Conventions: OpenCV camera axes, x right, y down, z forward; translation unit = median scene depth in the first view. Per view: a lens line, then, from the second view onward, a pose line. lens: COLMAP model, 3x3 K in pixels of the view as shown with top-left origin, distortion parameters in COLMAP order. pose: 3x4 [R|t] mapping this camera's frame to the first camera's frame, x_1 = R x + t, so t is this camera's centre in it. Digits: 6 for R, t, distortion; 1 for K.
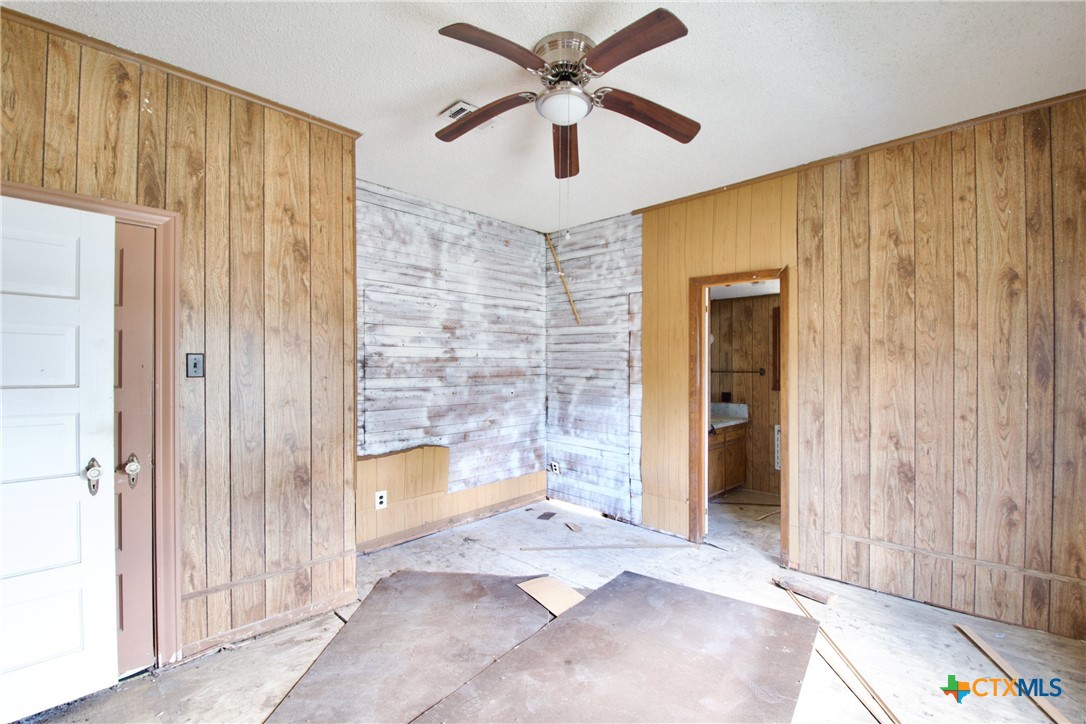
lens RADIAL K [[476.2, 0, 544.4], [0, 476.2, 366.3], [0, 0, 1]] dist [0.016009, -0.021040]
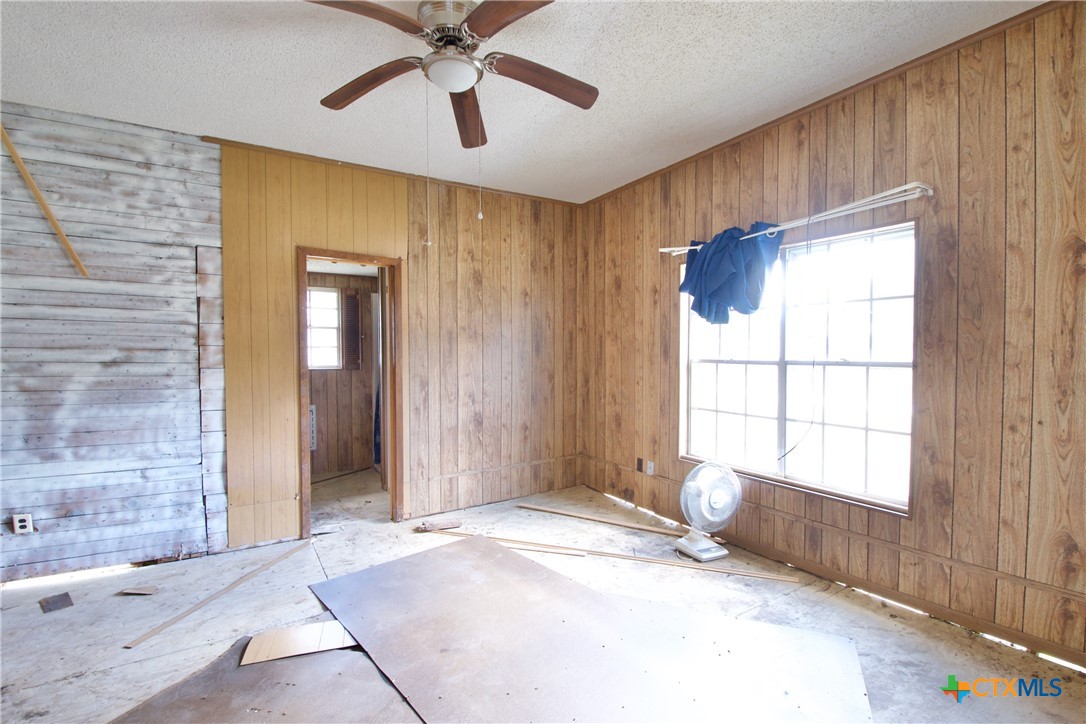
lens RADIAL K [[476.2, 0, 544.4], [0, 476.2, 366.3], [0, 0, 1]] dist [0.016009, -0.021040]
pose [[0.254771, -0.027383, 0.966614, -0.405841], [0.005119, 0.999623, 0.026969, 0.015986], [-0.966988, -0.001923, 0.254815, 0.298245]]
